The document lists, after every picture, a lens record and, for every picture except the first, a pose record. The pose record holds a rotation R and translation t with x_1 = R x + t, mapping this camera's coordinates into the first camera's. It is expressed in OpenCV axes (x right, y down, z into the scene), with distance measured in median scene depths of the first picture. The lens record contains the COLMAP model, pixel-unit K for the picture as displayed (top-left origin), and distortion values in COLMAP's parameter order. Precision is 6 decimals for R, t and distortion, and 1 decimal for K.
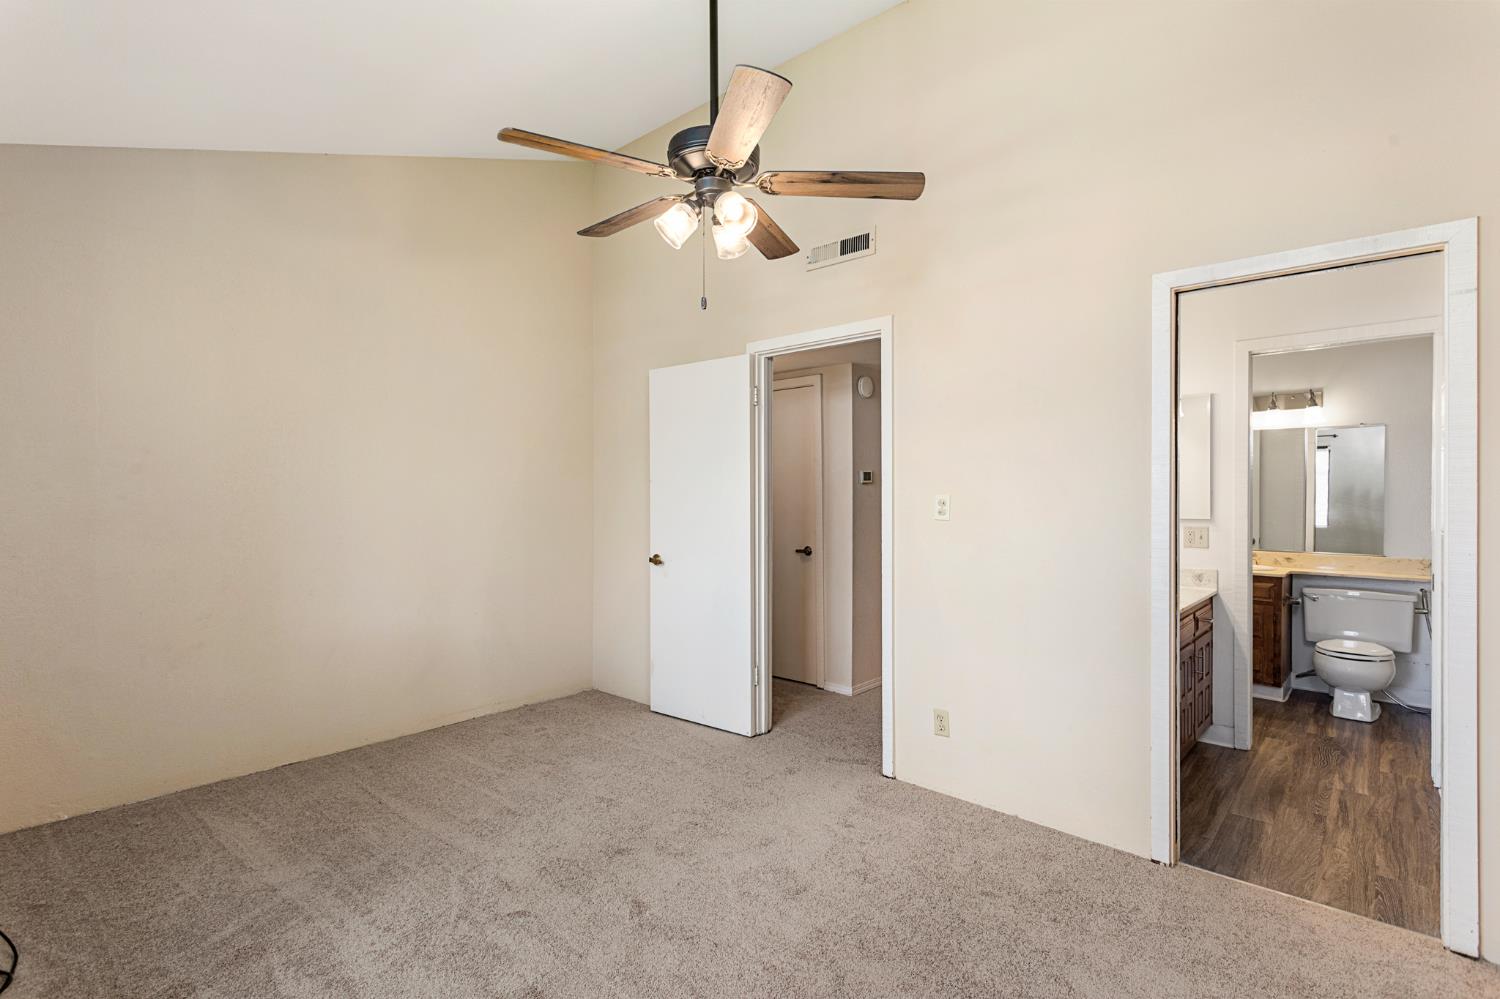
lens RADIAL K [[702.7, 0, 750.6], [0, 702.7, 503.7], [0, 0, 1]] dist [-0.001076, -0.000790]
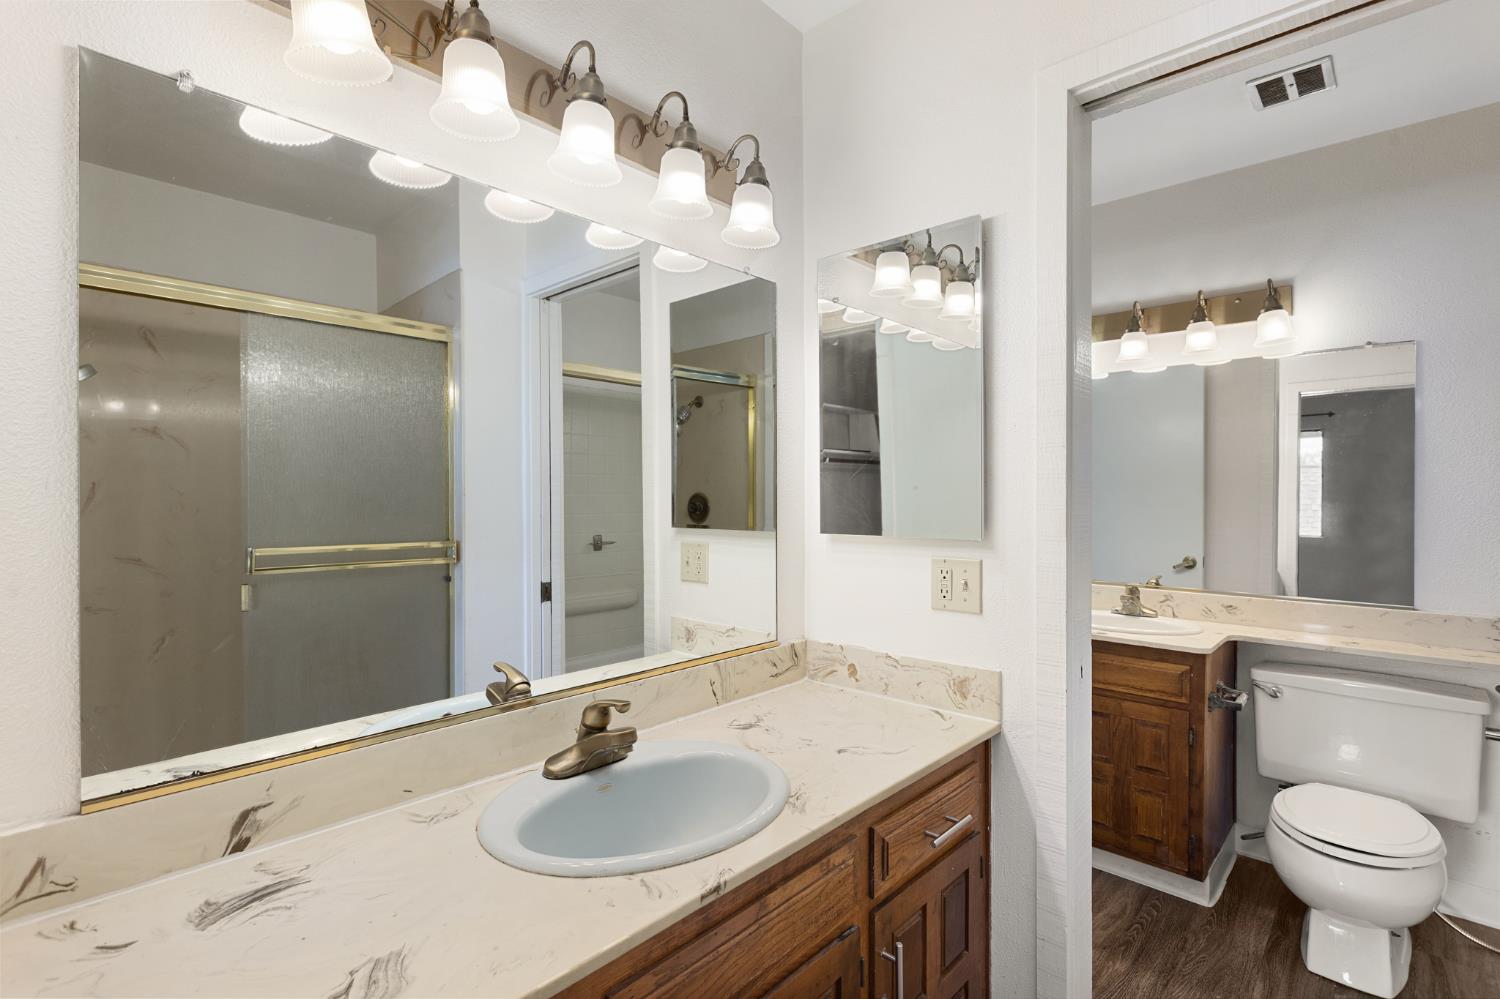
lens RADIAL K [[702.7, 0, 749.3], [0, 702.7, 495.4], [0, 0, 1]] dist [-0.001076, -0.000790]
pose [[0.999986, 0.004410, -0.002958, 0.438607], [-0.004427, 0.999974, -0.005692, -0.000571], [0.002933, 0.005705, 0.999979, 0.508447]]
